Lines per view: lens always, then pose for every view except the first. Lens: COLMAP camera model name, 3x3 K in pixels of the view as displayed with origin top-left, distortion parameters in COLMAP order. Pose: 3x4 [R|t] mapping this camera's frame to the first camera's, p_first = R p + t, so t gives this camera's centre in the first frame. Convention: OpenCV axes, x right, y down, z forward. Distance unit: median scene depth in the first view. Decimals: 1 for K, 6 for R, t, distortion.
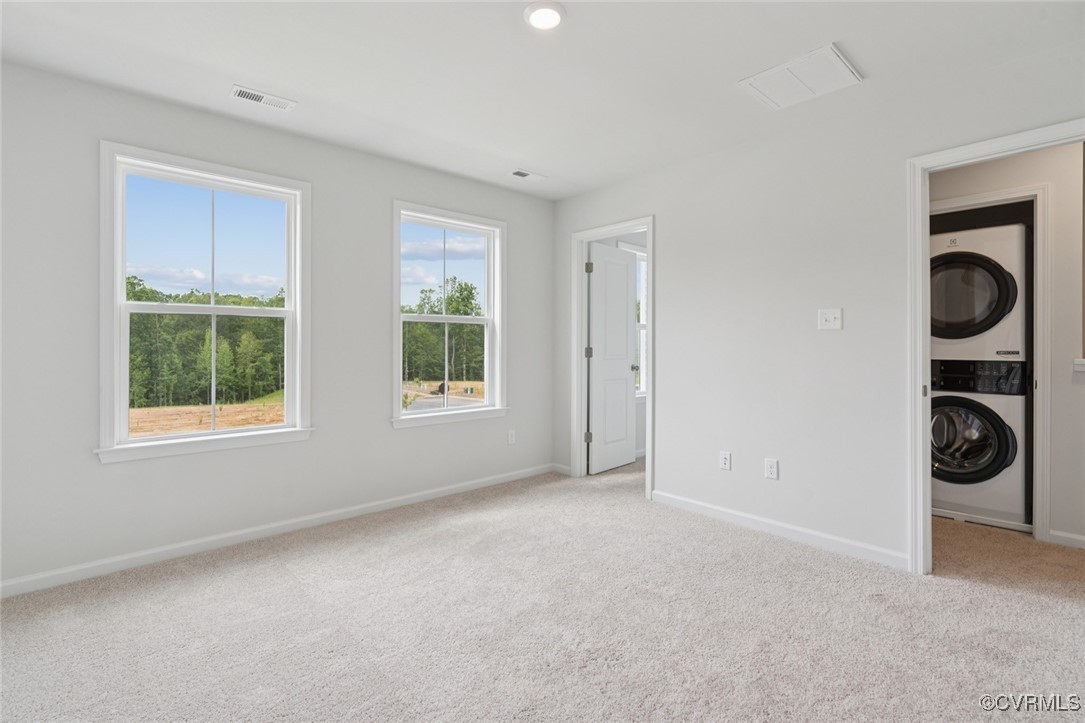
lens RADIAL K [[498.8, 0, 508.9], [0, 498.8, 342.8], [0, 0, 1]] dist [-0.000477, -0.000012]
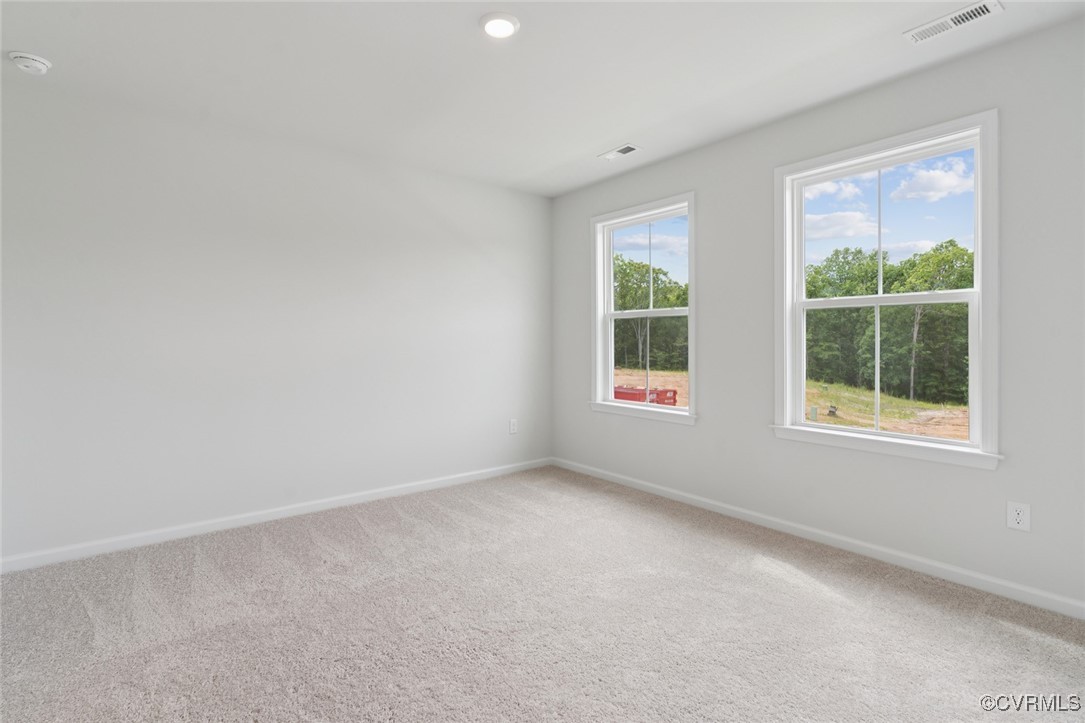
lens RADIAL K [[557.7, 0, 546.1], [0, 557.7, 341.1], [0, 0, 1]] dist [0.080376, 0.000679]
pose [[-0.026968, 0.000658, -0.999636, 0.635613], [0.007354, 0.999973, 0.000460, 0.005176], [0.999609, -0.007339, -0.026972, 0.541839]]
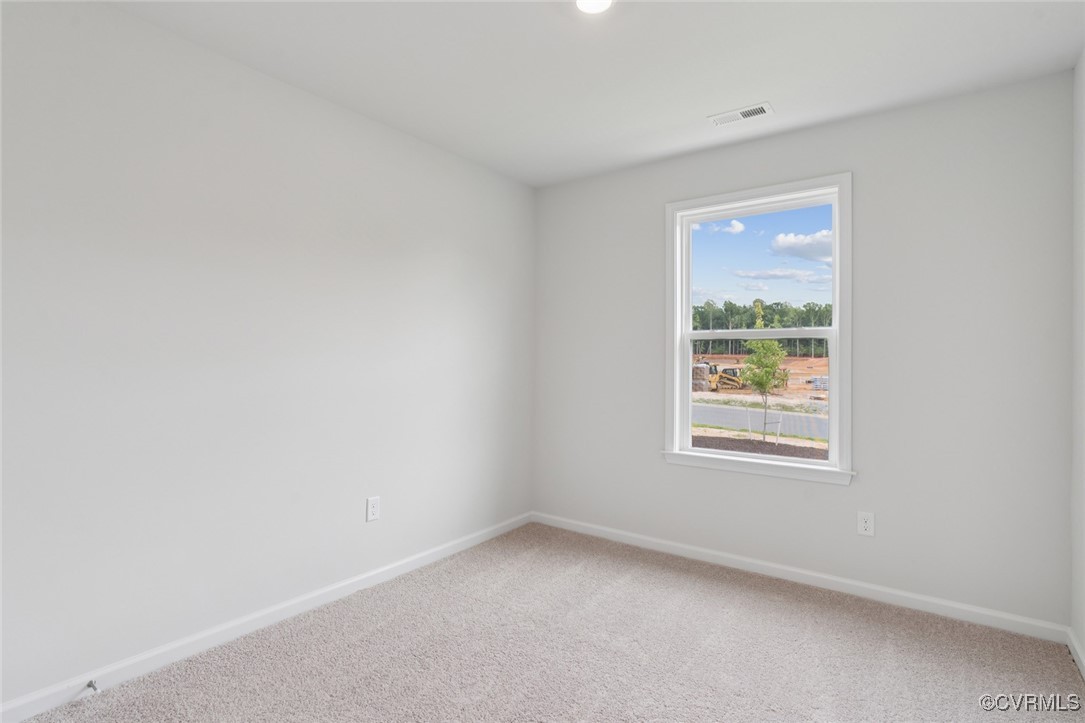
lens RADIAL K [[546.1, 0, 542.5], [0, 546.1, 361.5], [0, 0, 1]] dist [-0.001055, 0.000144]
pose [[0.225690, -0.007977, -0.974166, 0.502453], [-0.007540, 0.999922, -0.009935, 0.004845], [0.974170, 0.009587, 0.225612, 0.434513]]
